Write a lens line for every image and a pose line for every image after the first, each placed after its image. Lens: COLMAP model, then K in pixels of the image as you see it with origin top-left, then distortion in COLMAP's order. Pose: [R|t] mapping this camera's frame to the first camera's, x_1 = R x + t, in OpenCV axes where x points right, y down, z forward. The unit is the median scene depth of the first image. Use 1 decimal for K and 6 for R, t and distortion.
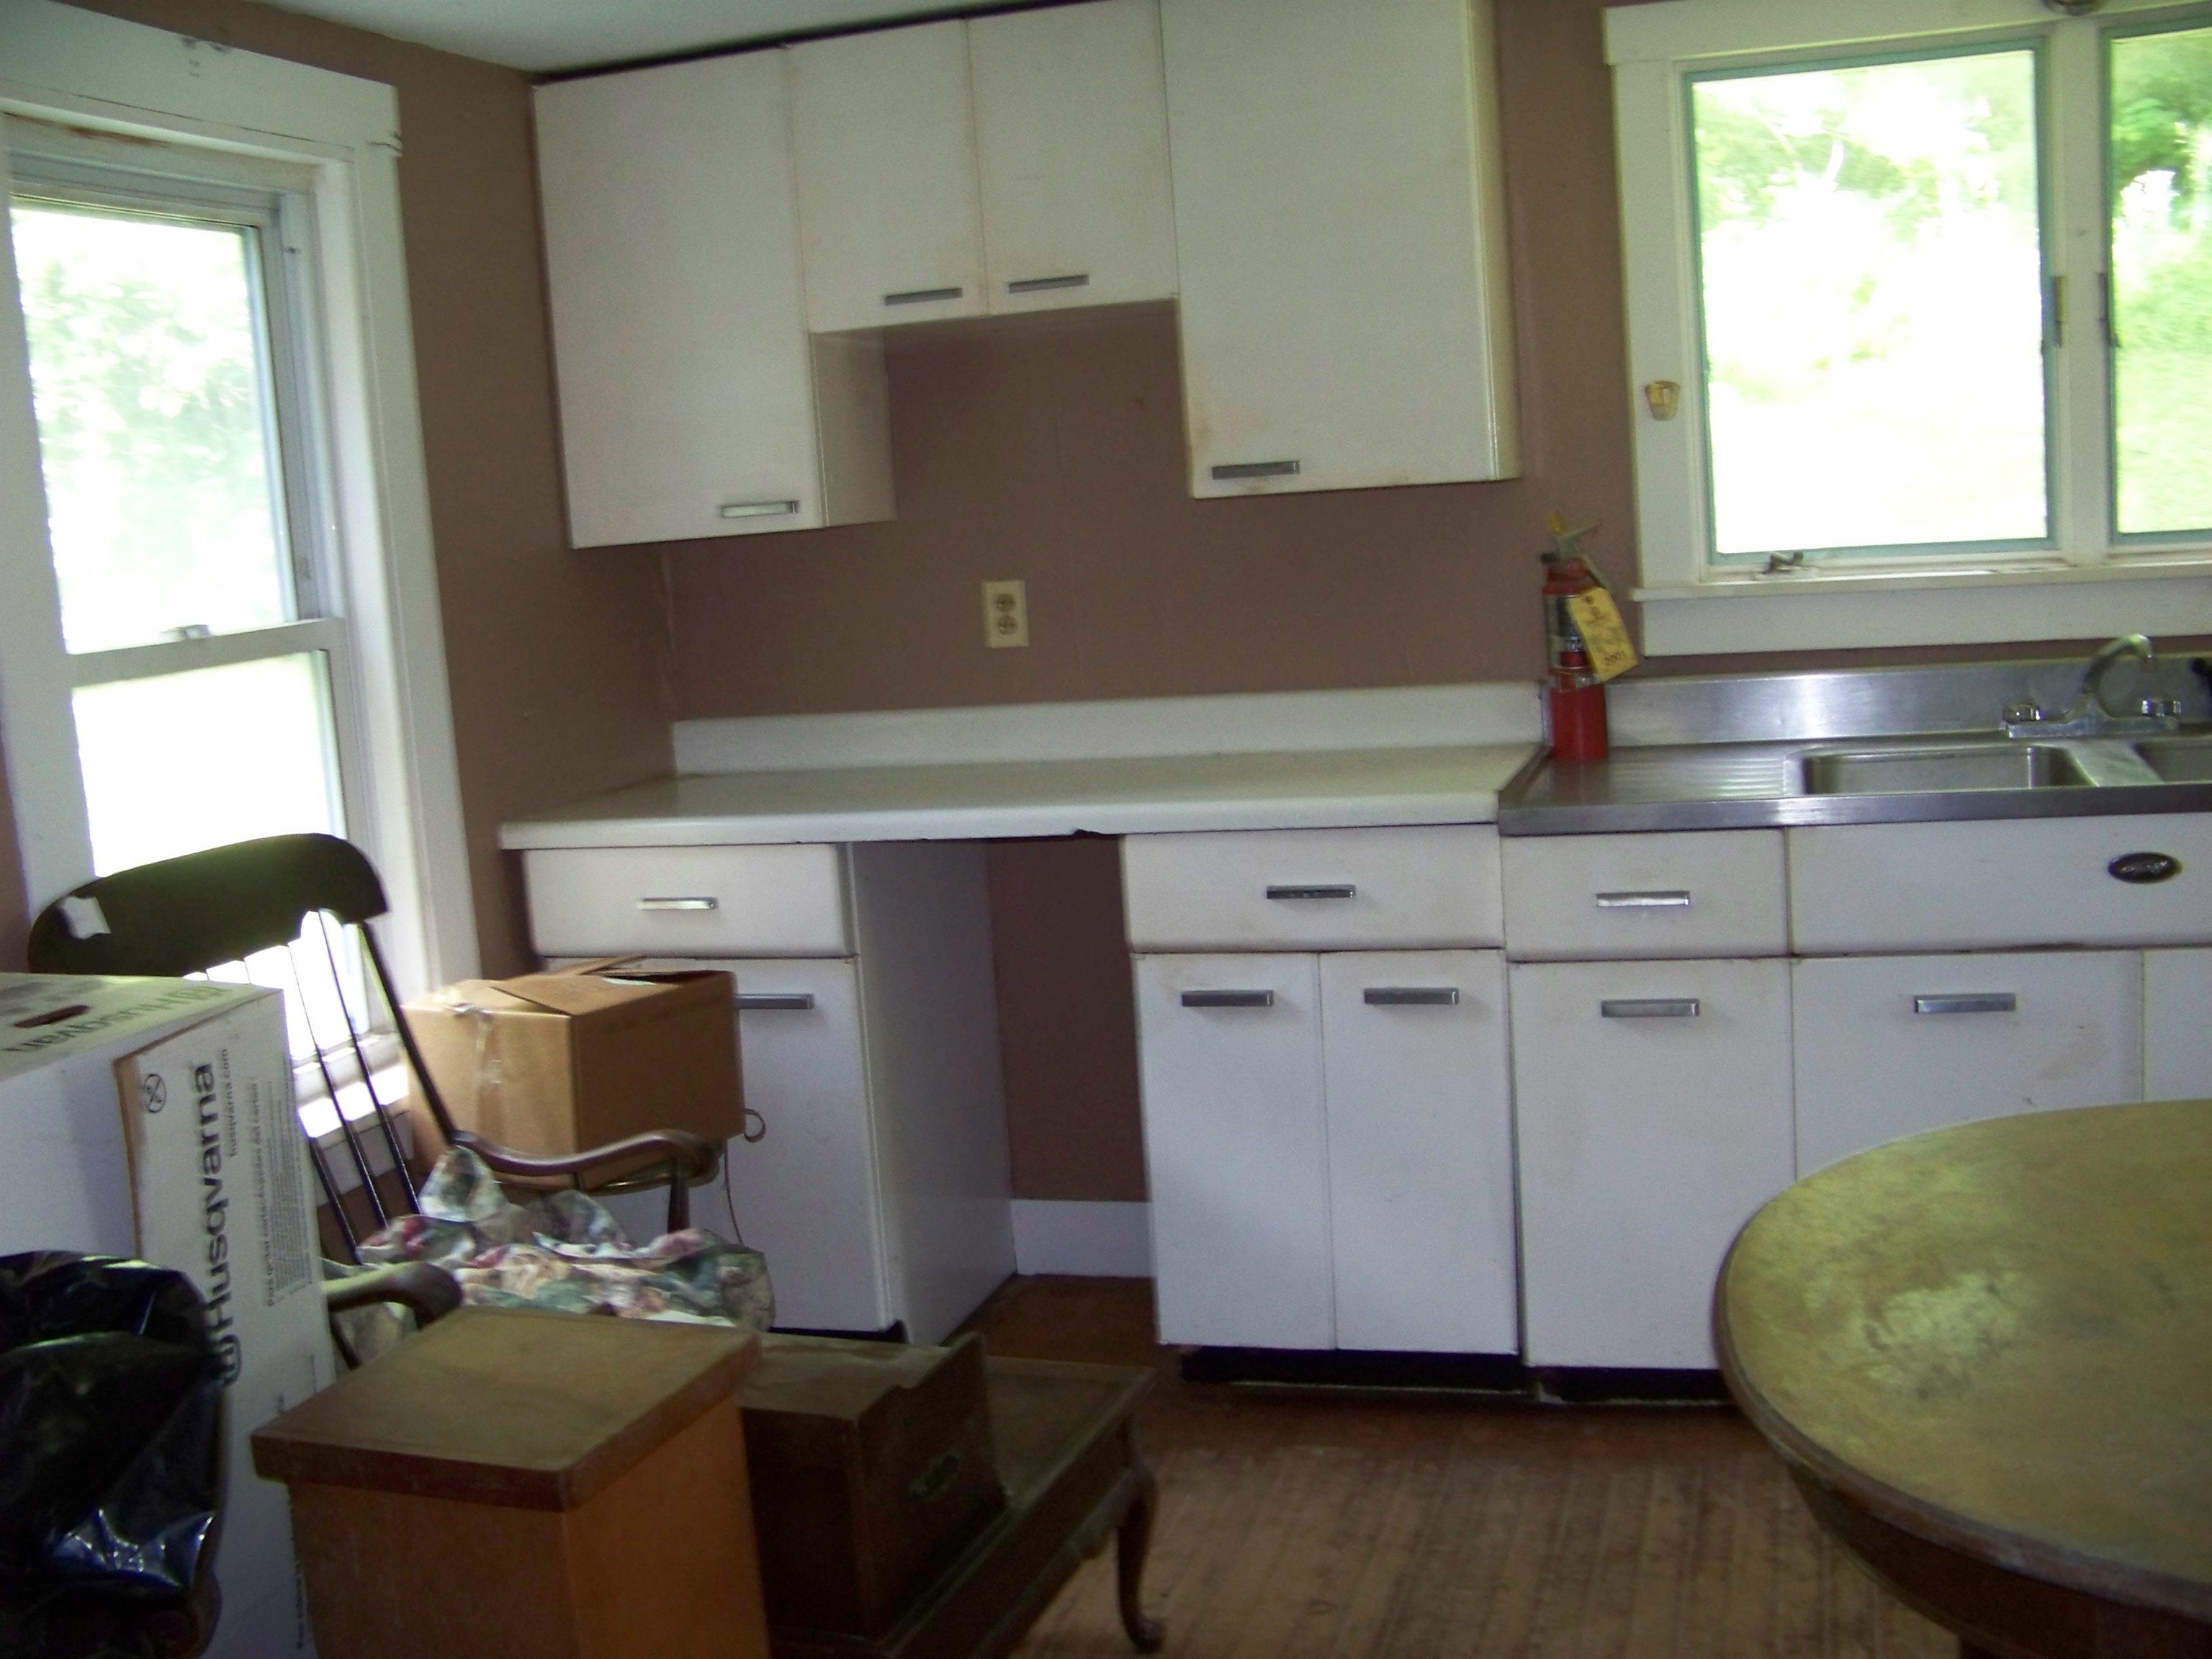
lens RADIAL K [[2464.7, 0, 1127.9], [0, 2464.7, 865.3], [0, 0, 1]] dist [-0.268393, 0.462034]
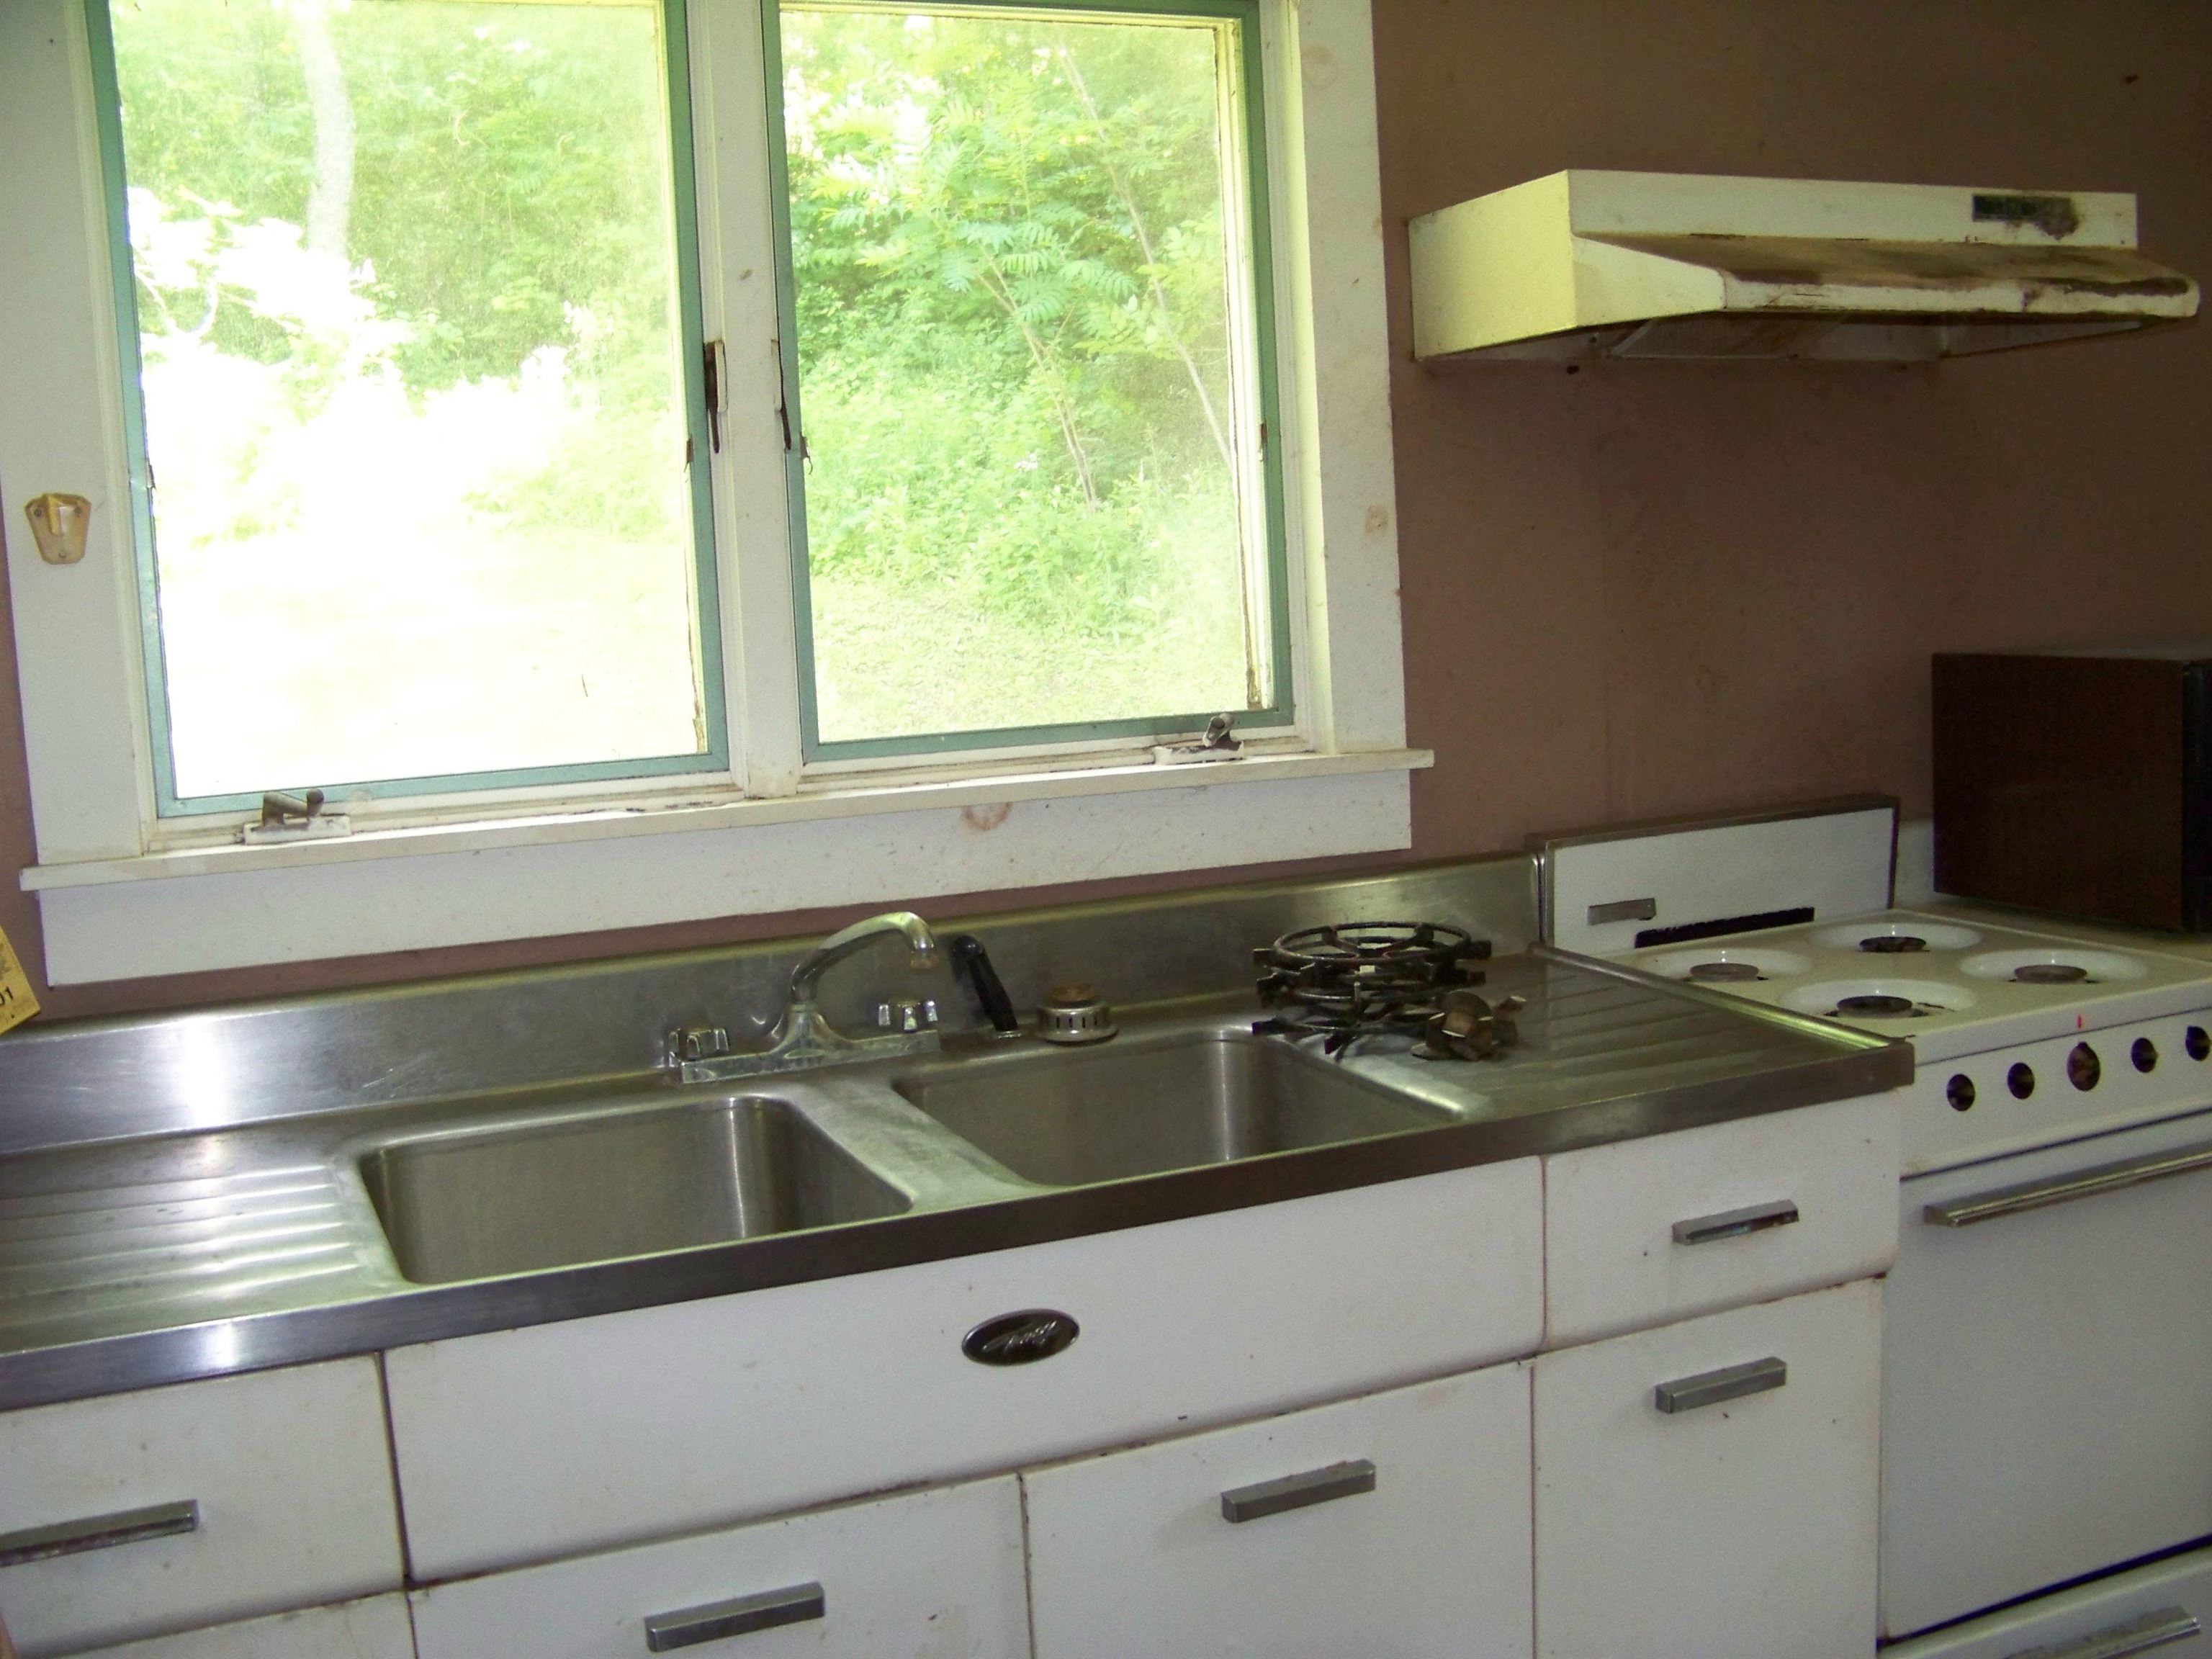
lens RADIAL K [[2464.7, 0, 1127.9], [0, 2464.7, 865.3], [0, 0, 1]] dist [-0.268393, 0.462034]
pose [[0.795833, -0.044072, 0.603910, 0.083568], [0.089748, 0.994917, -0.045663, -0.069202], [-0.598828, 0.090540, 0.795744, 0.428206]]
